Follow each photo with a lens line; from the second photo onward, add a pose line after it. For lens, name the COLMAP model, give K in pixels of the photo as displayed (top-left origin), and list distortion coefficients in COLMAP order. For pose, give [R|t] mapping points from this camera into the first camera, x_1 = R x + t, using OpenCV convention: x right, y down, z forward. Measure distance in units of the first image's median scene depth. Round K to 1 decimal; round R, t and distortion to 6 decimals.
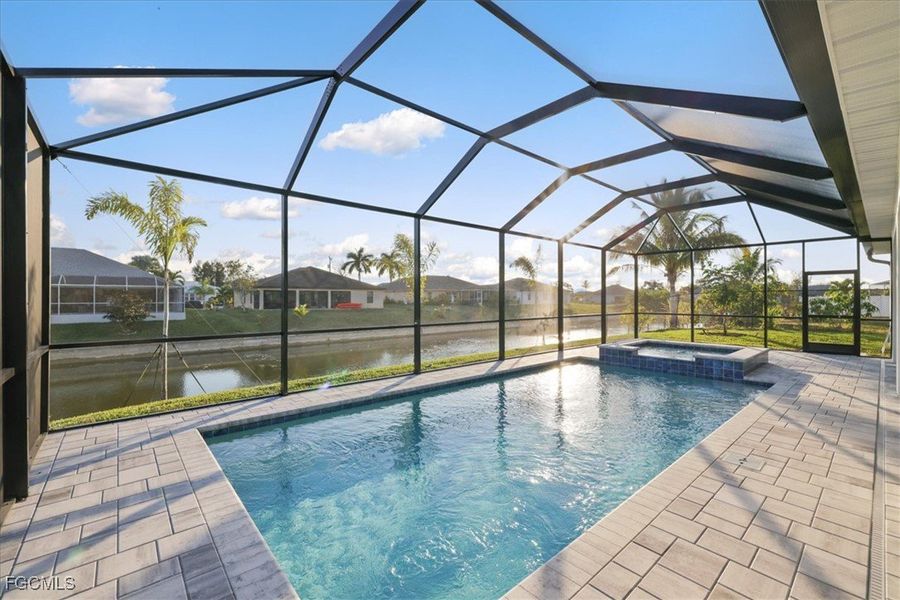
lens RADIAL K [[383.4, 0, 451.2], [0, 383.4, 296.0], [0, 0, 1]] dist [0.003055, -0.000054]
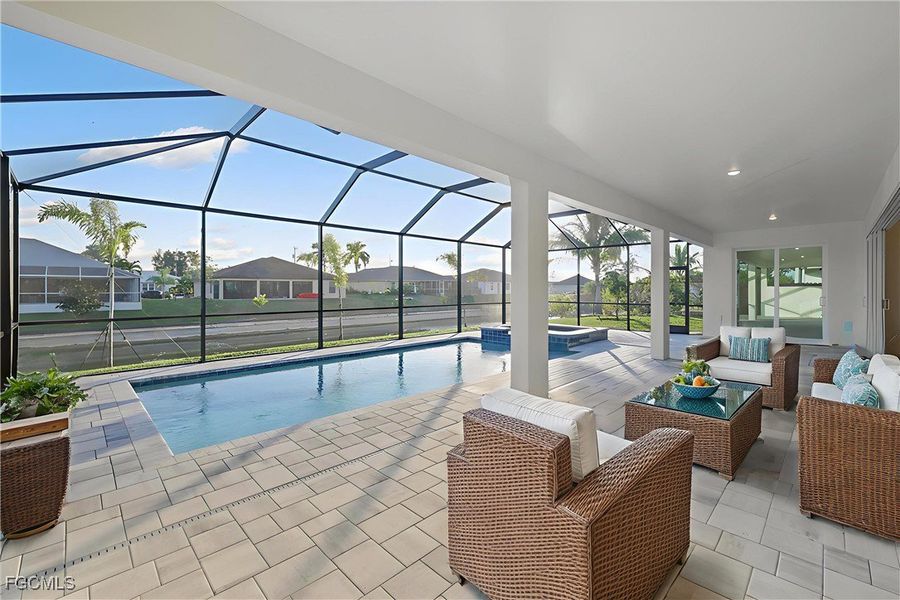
lens RADIAL K [[383.4, 0, 447.8], [0, 383.4, 287.9], [0, 0, 1]] dist [0.003055, -0.000054]
pose [[0.998200, 0.000033, 0.059981, 0.075962], [-0.000356, 0.999985, 0.005375, -0.001643], [-0.059980, -0.005387, 0.998185, -0.086180]]
